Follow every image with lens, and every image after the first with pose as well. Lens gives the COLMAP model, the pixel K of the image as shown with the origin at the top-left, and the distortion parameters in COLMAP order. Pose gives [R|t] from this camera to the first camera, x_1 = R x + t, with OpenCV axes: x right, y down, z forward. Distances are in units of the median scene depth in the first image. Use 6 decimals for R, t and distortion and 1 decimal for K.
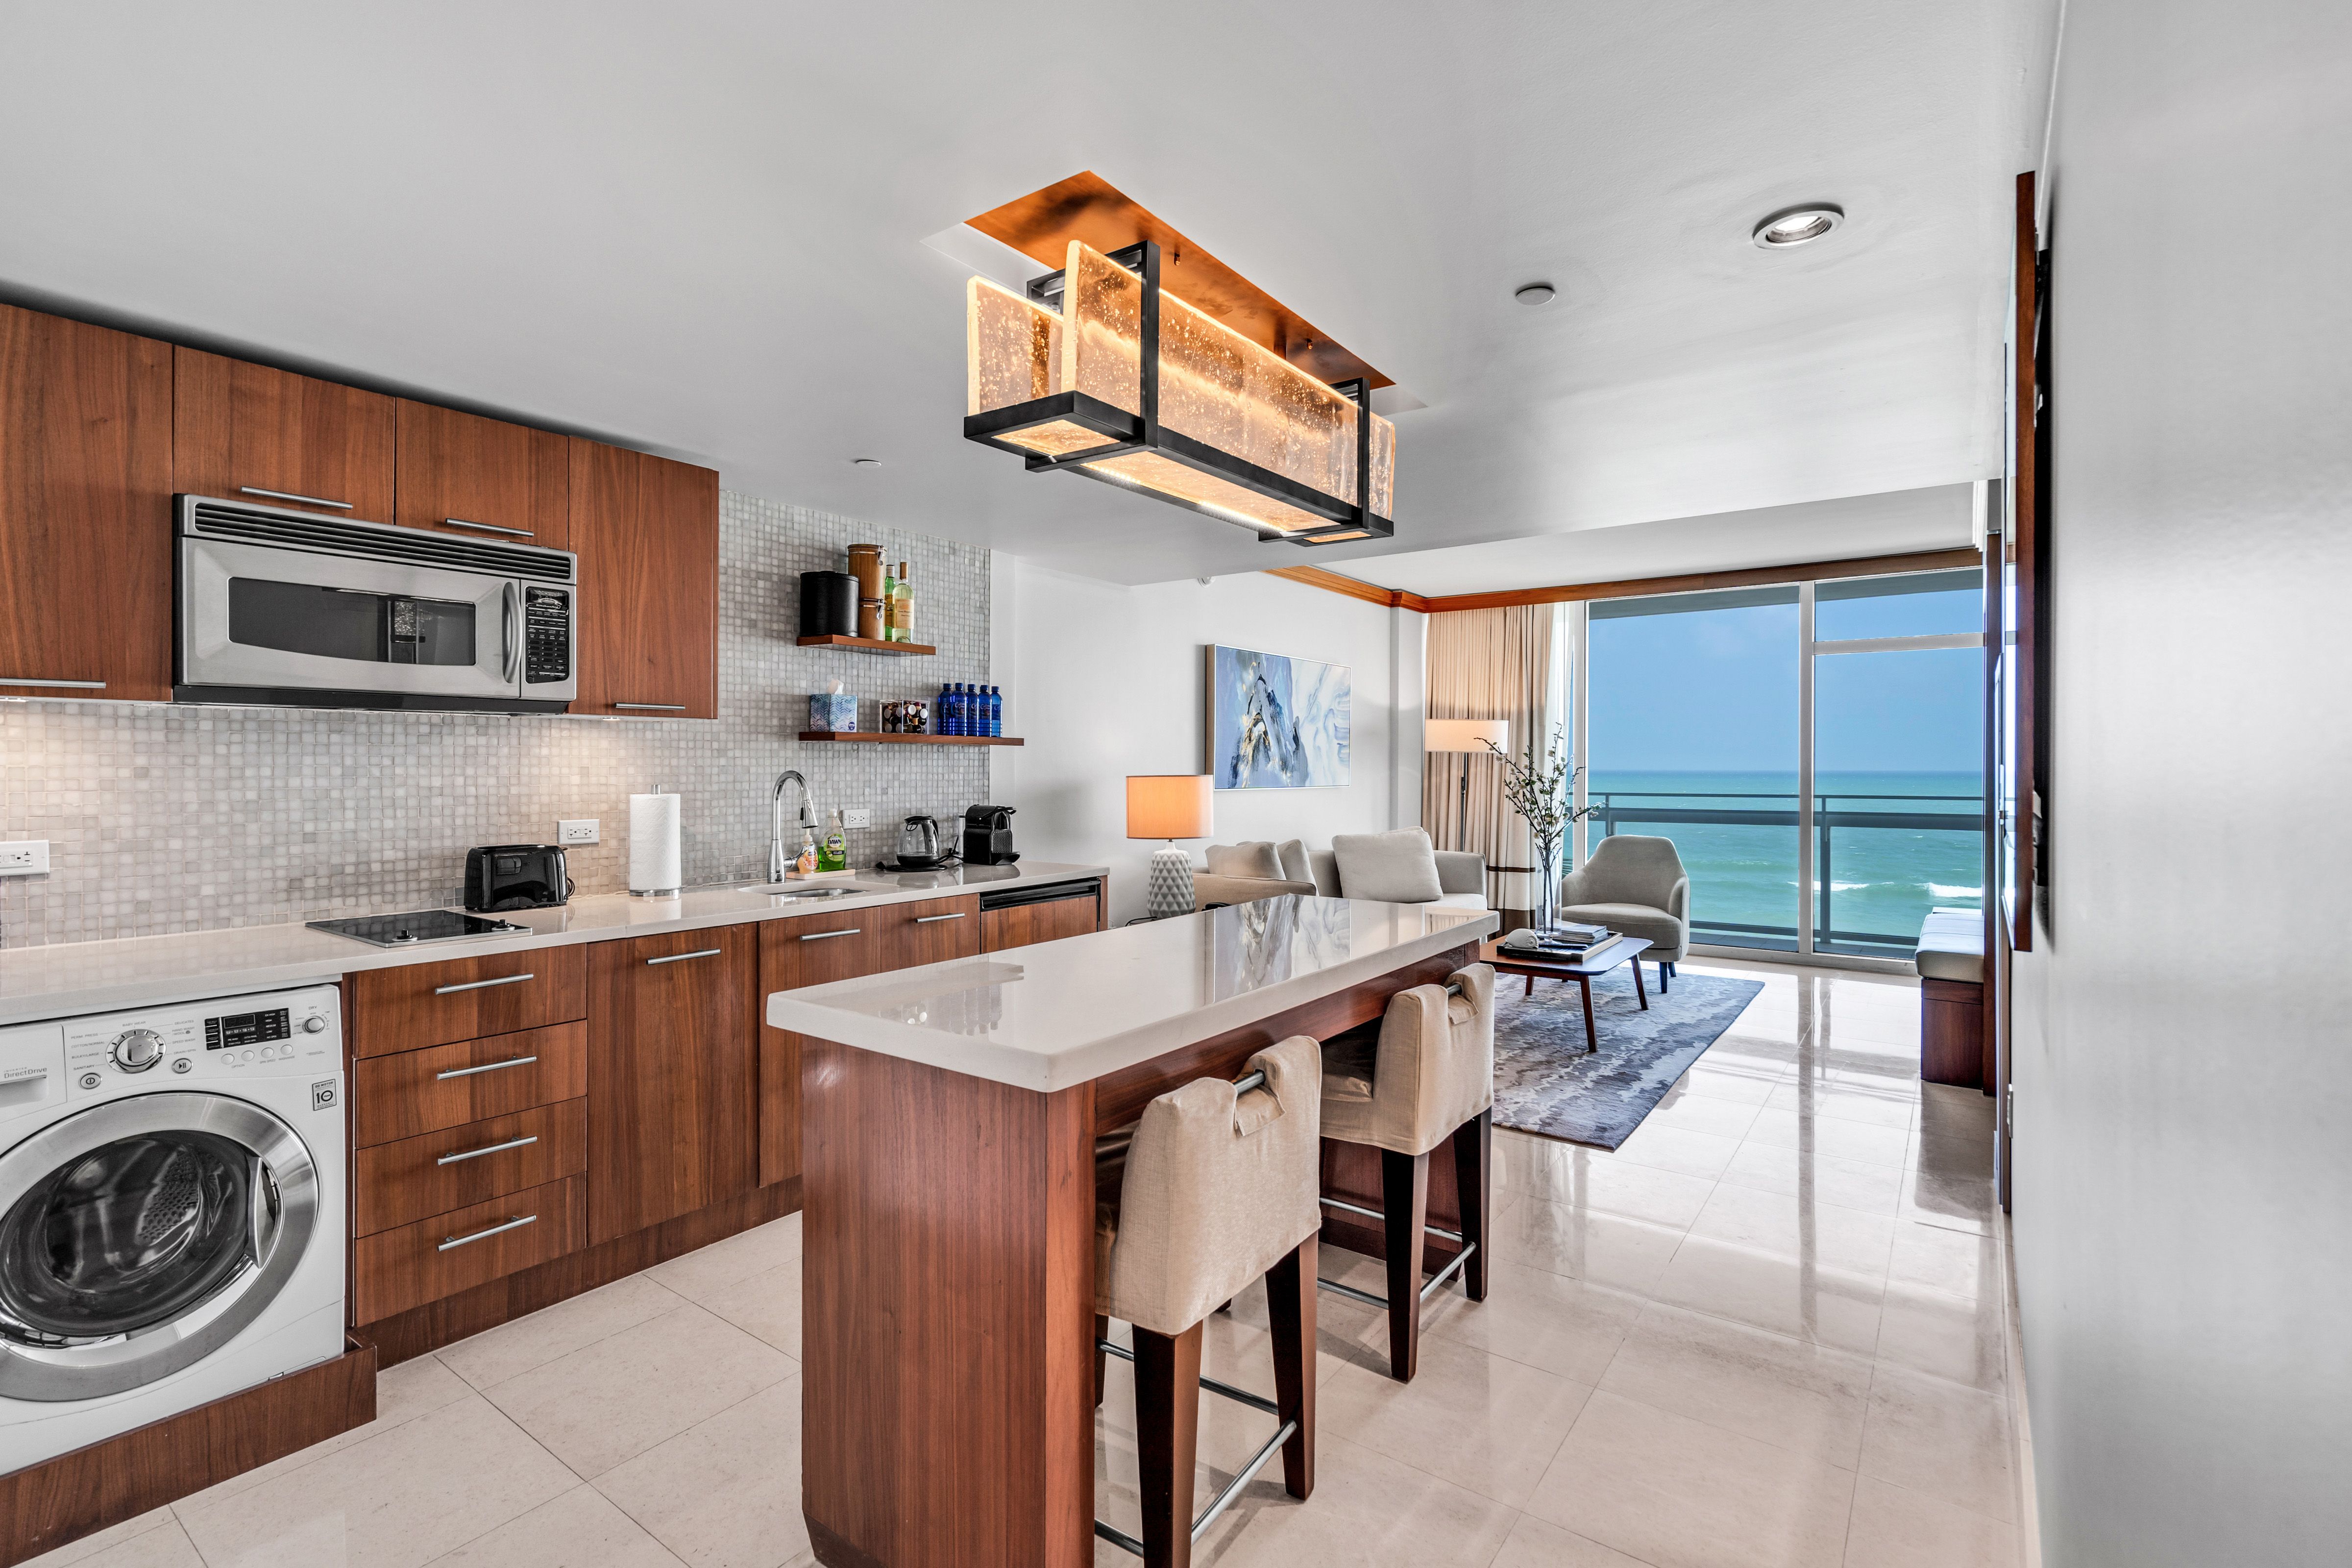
lens RADIAL K [[1091.9, 0, 1166.9], [0, 1091.9, 779.5], [0, 0, 1]] dist [-0.009272, 0.000327]
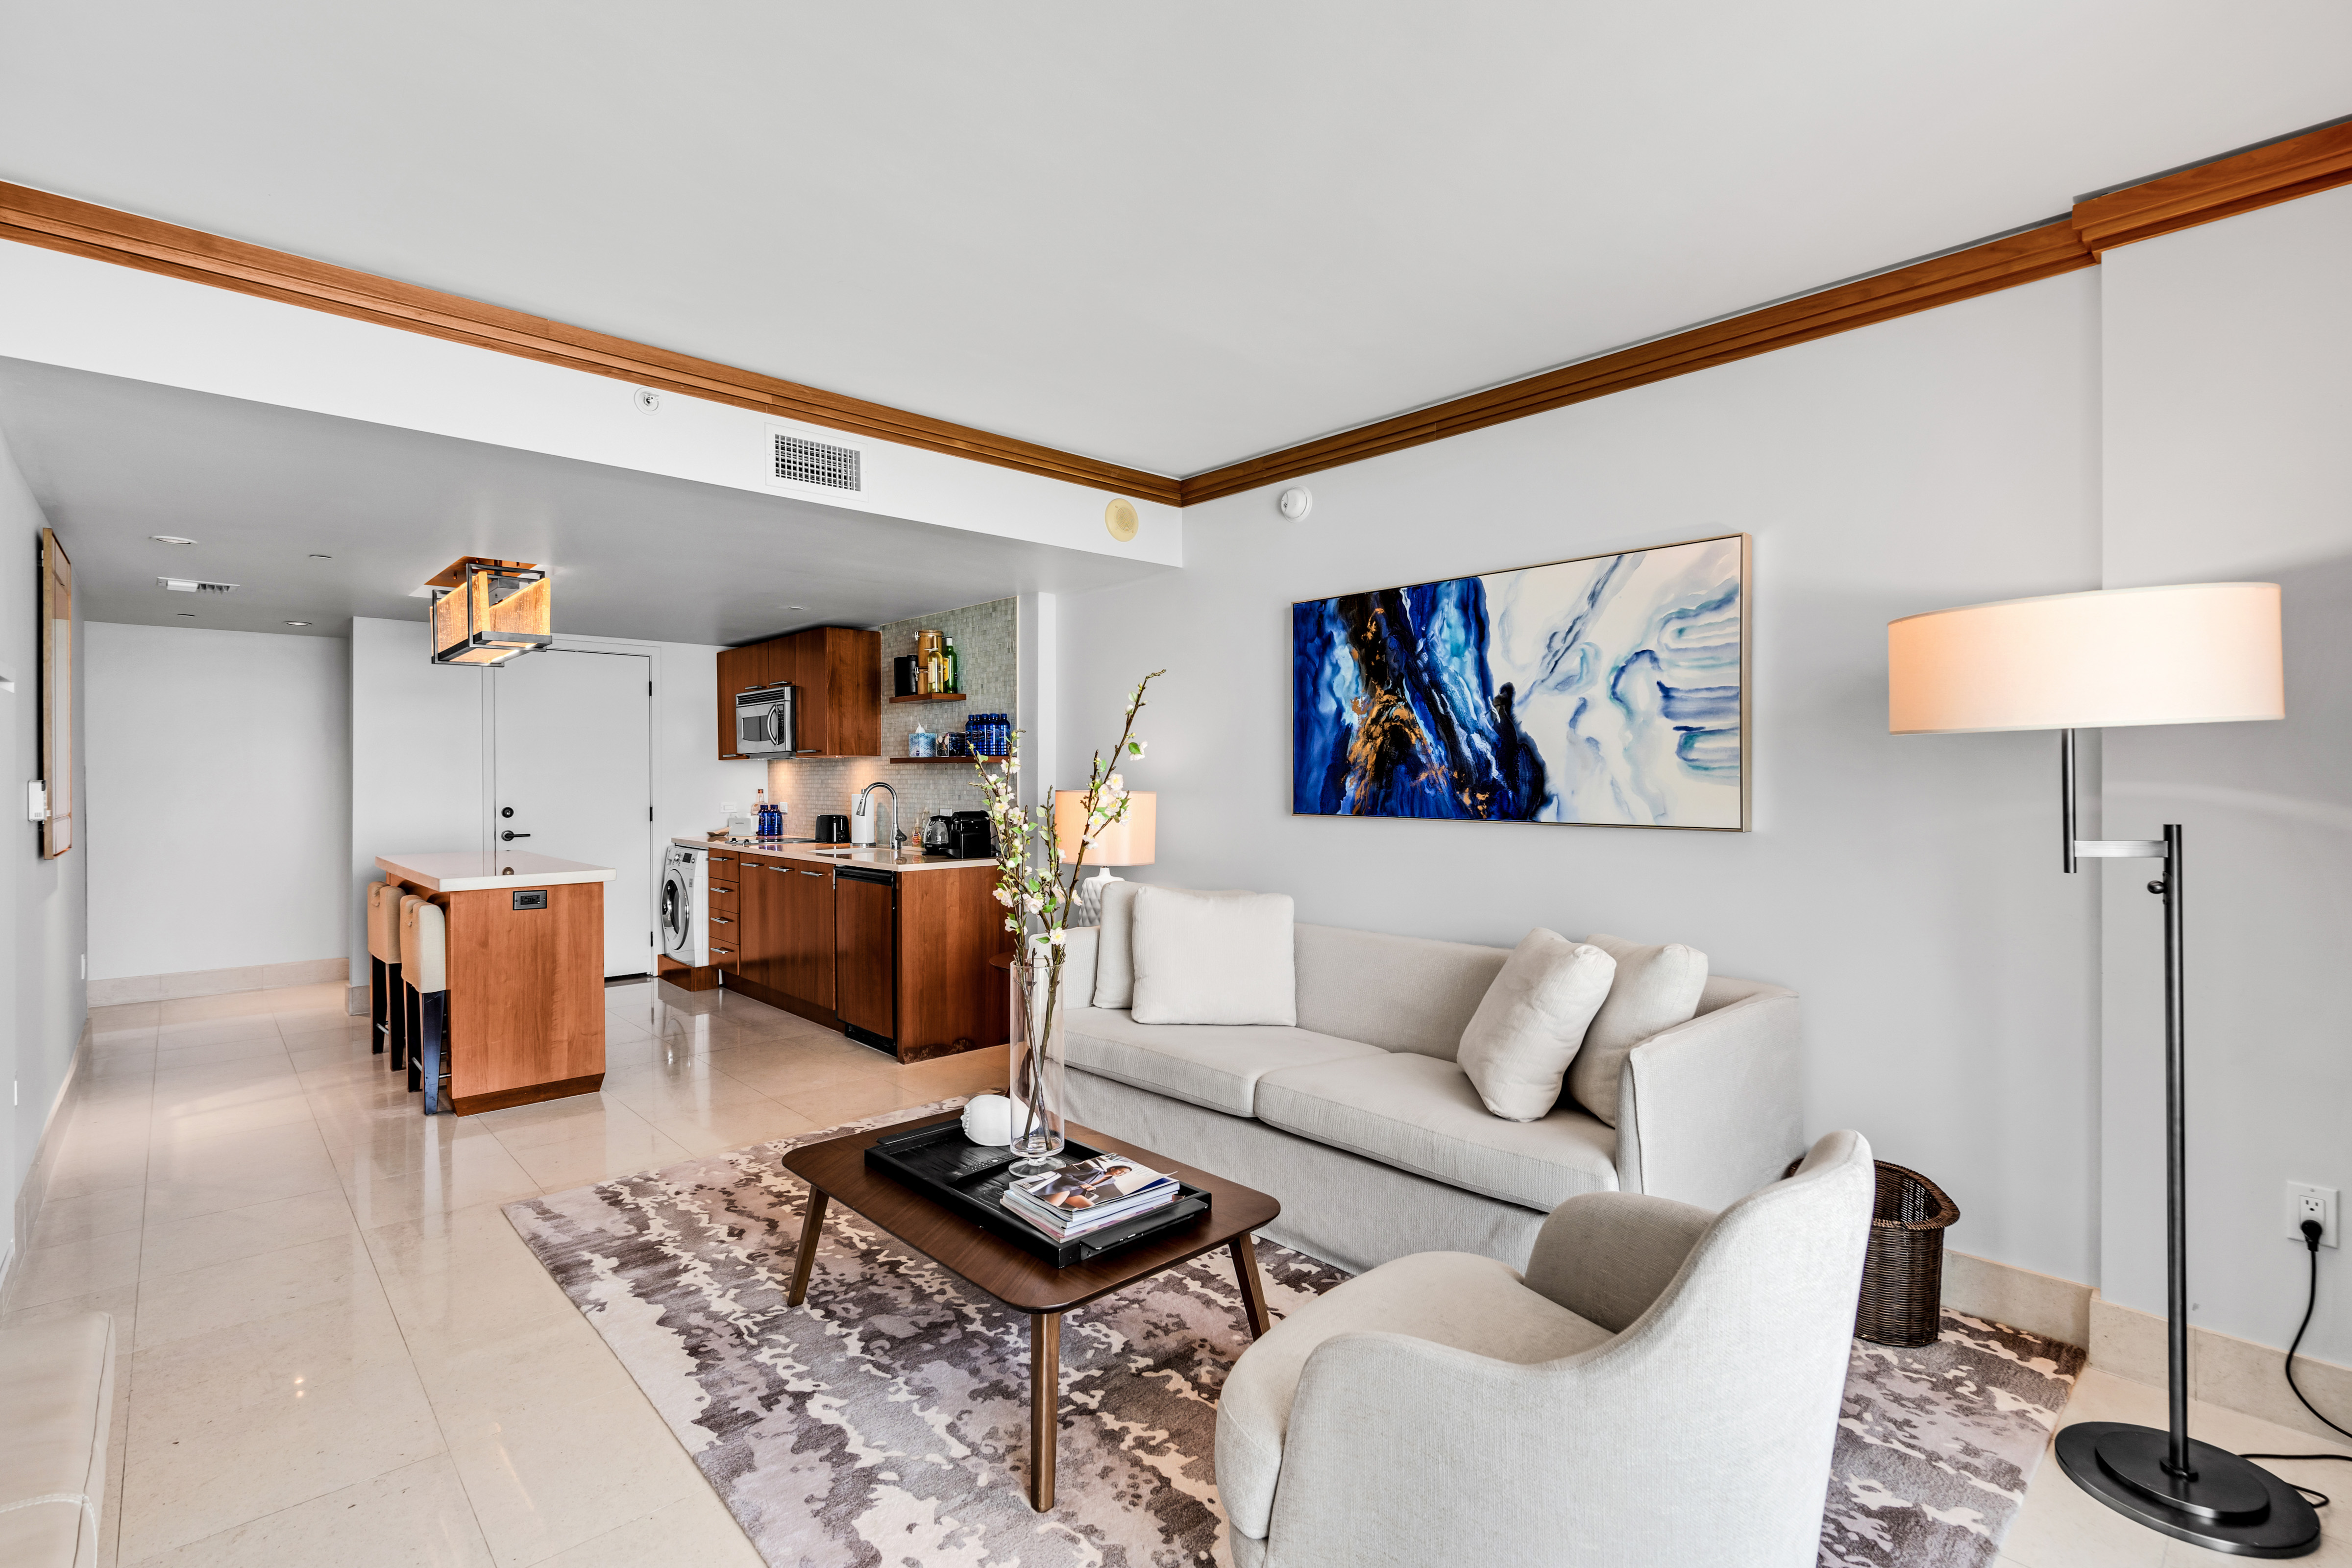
lens RADIAL K [[1079.3, 0, 1167.5], [0, 1079.3, 785.7], [0, 0, 1]] dist [-0.001620, 0.000176]
pose [[-0.193903, 0.007758, -0.980990, 0.691893], [-0.011065, 0.999888, 0.010094, -0.014102], [0.980958, 0.012812, -0.193795, 1.005829]]
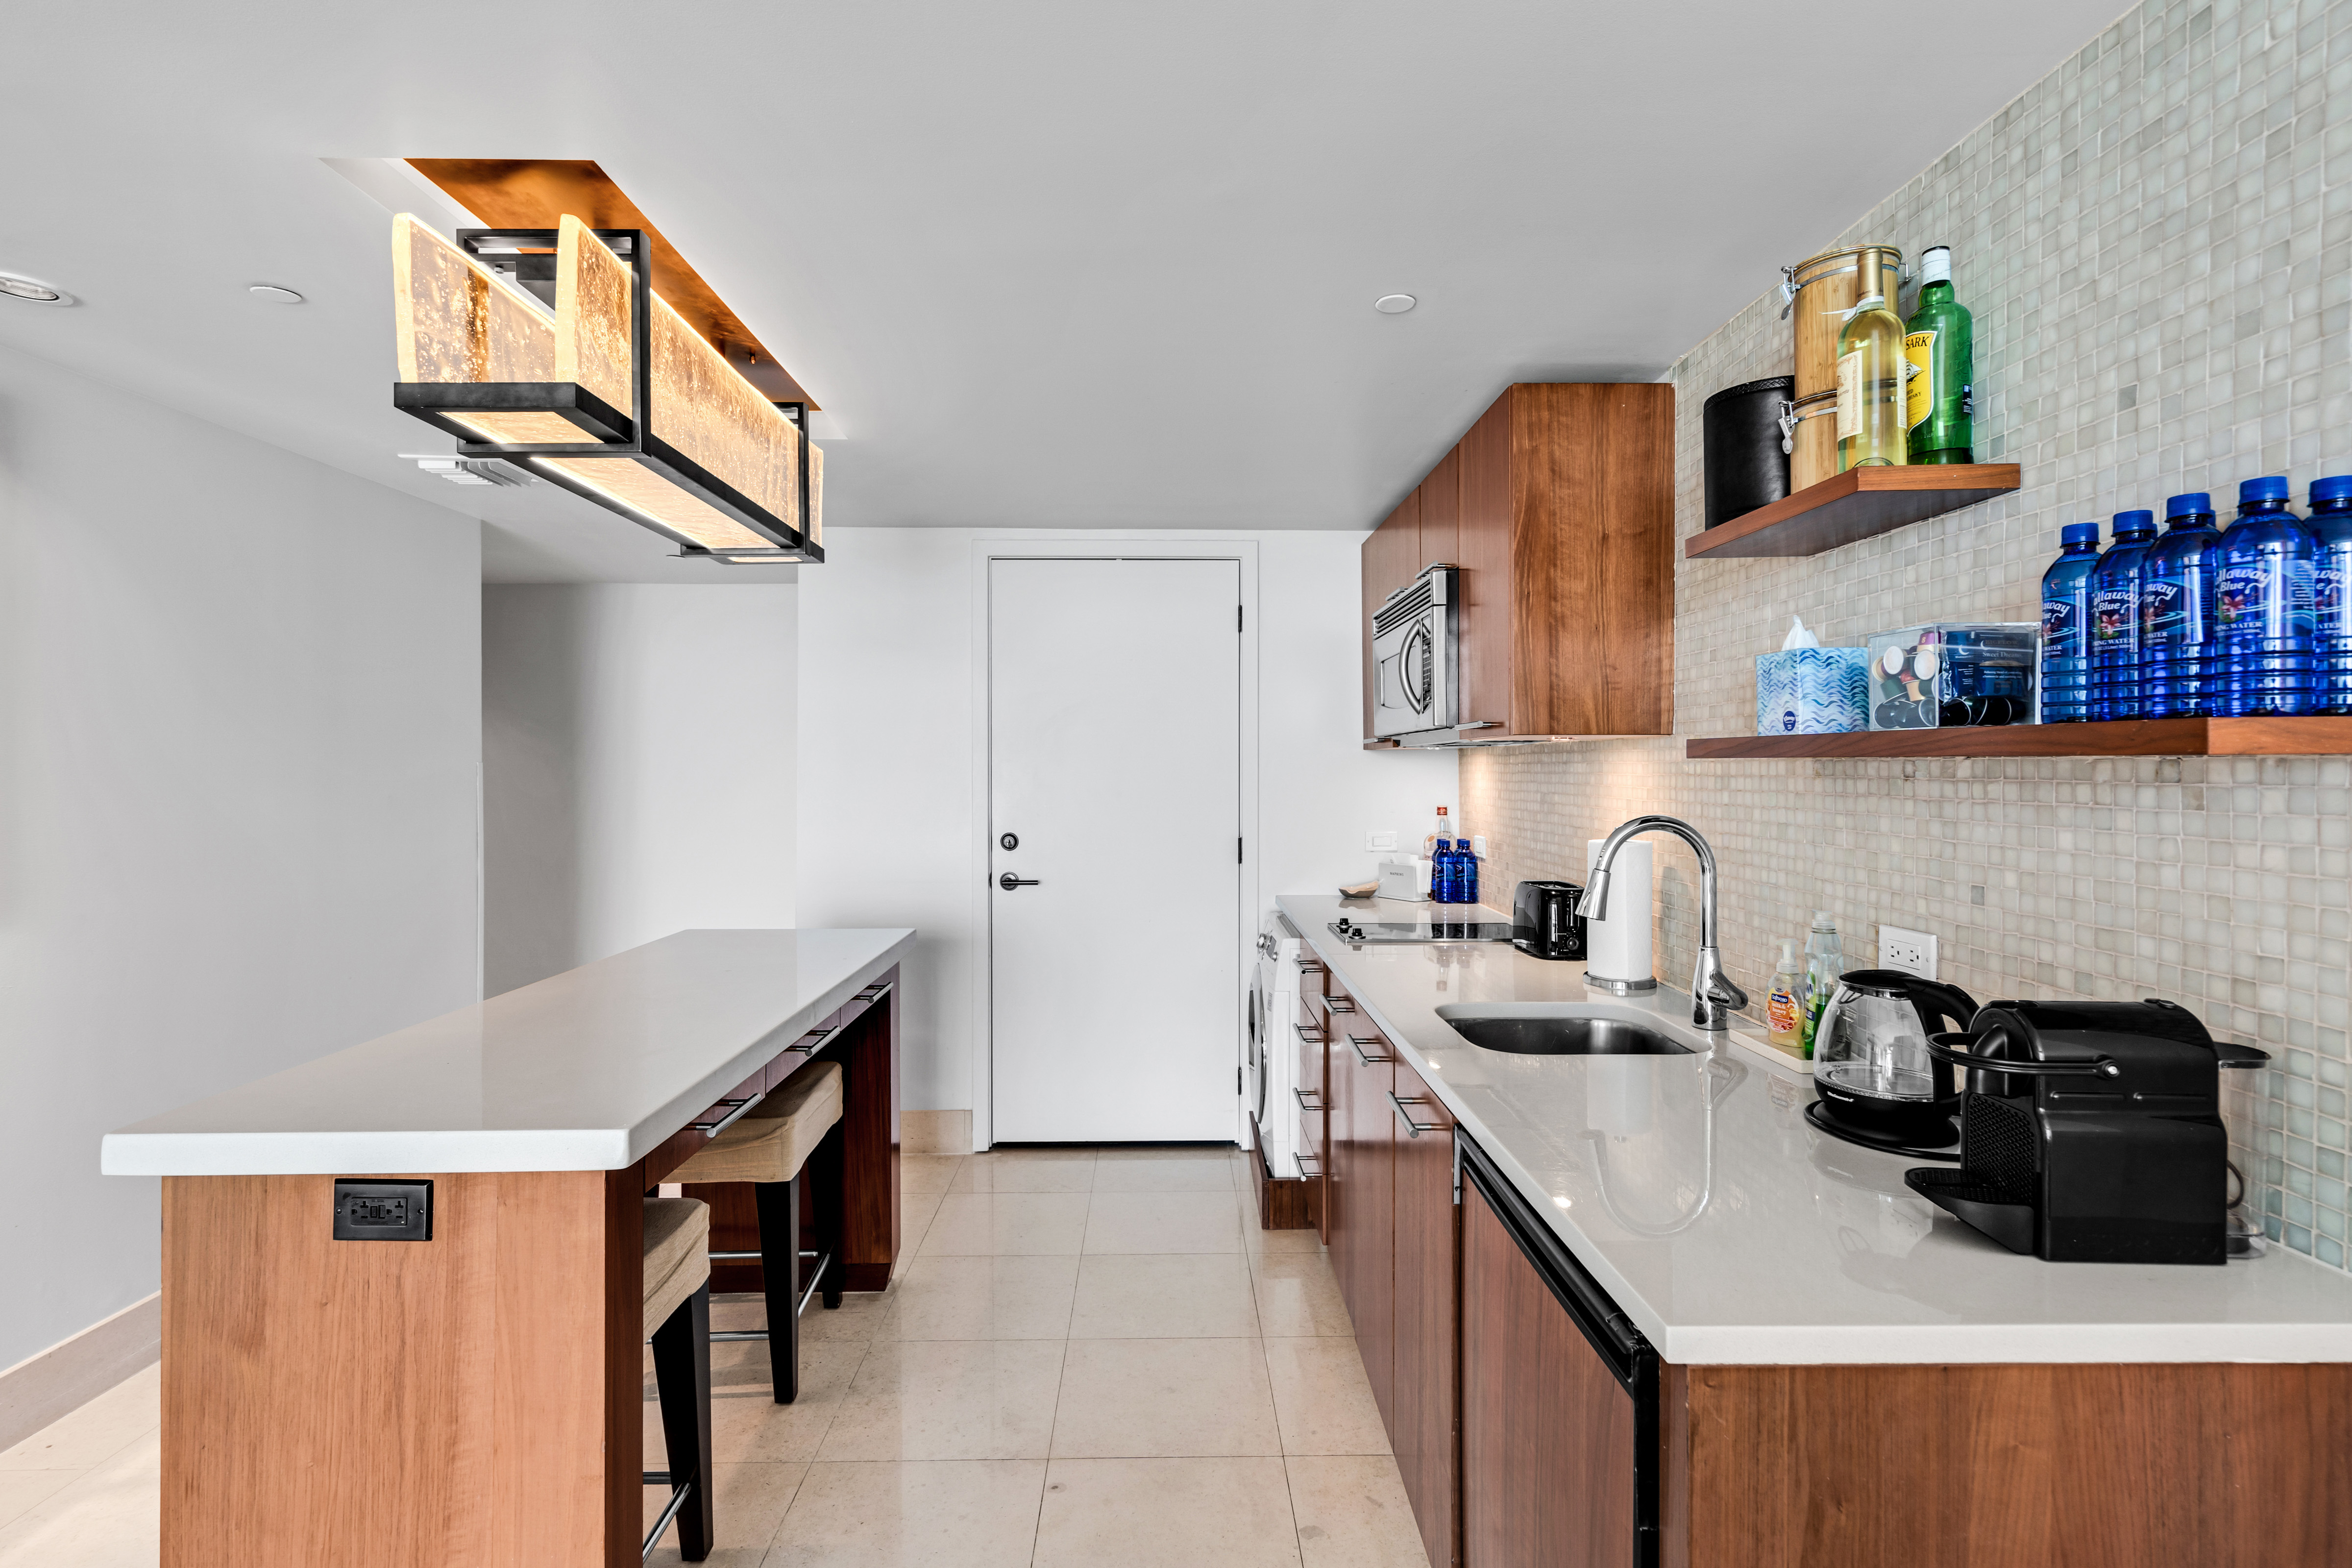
lens RADIAL K [[1130.6, 0, 1171.3], [0, 1130.6, 770.5], [0, 0, 1]] dist [0.000456, -0.000314]
pose [[-0.797359, 0.000087, -0.603506, 0.105402], [-0.009935, 0.999863, 0.013270, -0.020299], [0.603424, 0.016577, -0.797248, 0.742096]]
